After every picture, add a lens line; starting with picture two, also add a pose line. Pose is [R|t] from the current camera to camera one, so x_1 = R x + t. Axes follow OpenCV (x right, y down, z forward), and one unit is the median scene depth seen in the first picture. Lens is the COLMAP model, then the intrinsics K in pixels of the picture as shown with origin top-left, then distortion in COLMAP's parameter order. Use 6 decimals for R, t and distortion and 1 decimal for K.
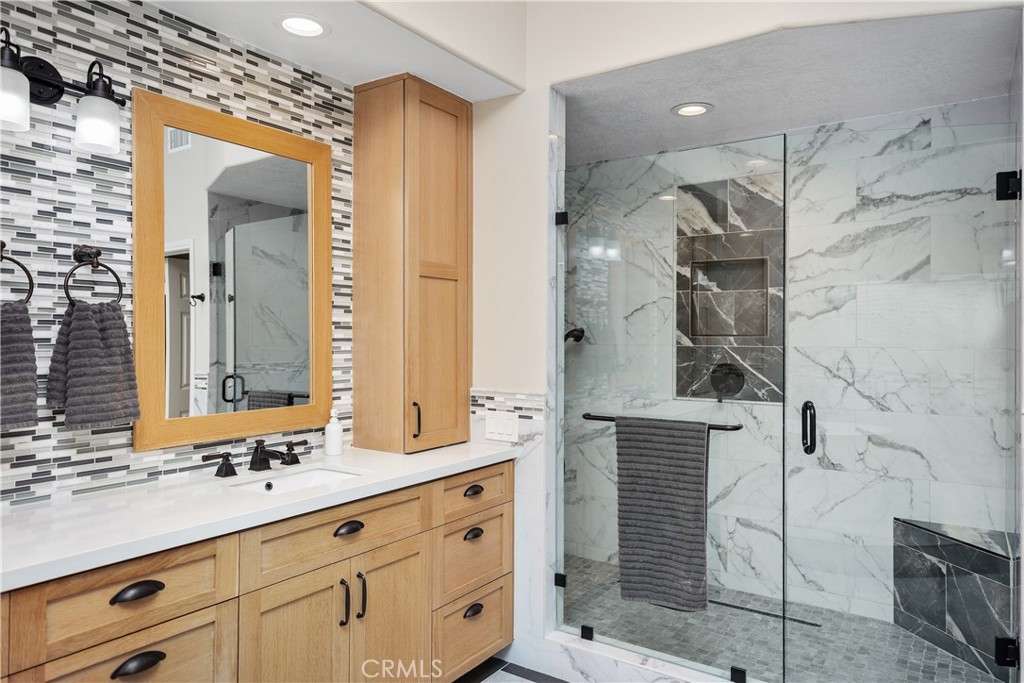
lens RADIAL K [[670.2, 0, 512.5], [0, 670.2, 339.3], [0, 0, 1]] dist [0.008928, 0.001175]
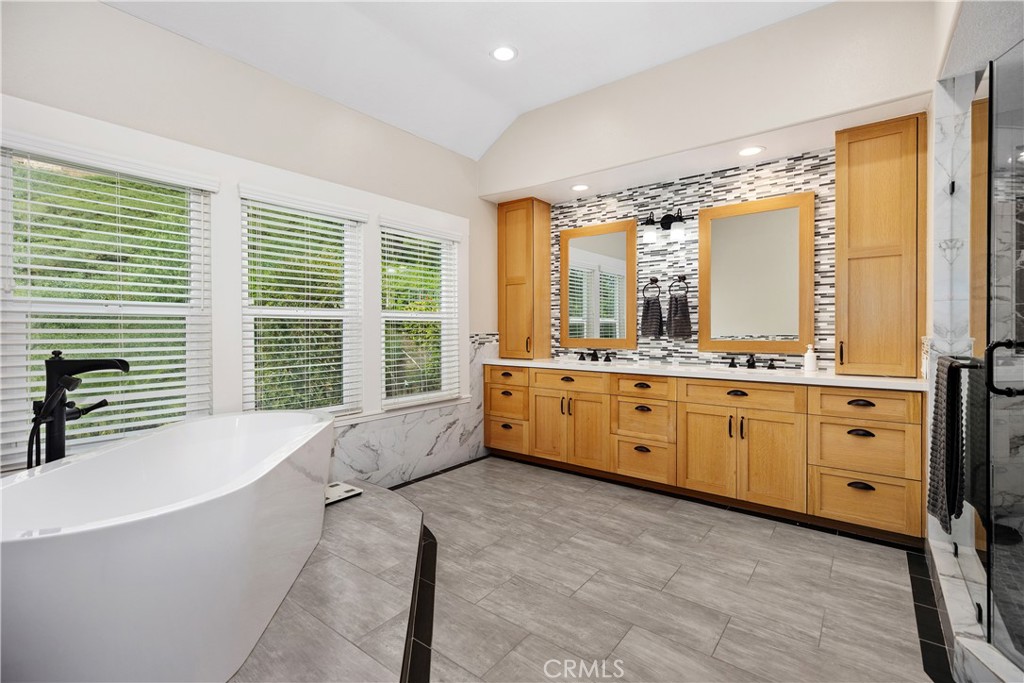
lens RADIAL K [[469.2, 0, 511.7], [0, 469.2, 336.8], [0, 0, 1]] dist [0.012733, 0.000699]
pose [[-0.068729, 0.008283, -0.997601, 1.081784], [-0.003259, 0.999958, 0.008527, 0.083053], [0.997630, 0.003837, -0.068699, 0.345558]]
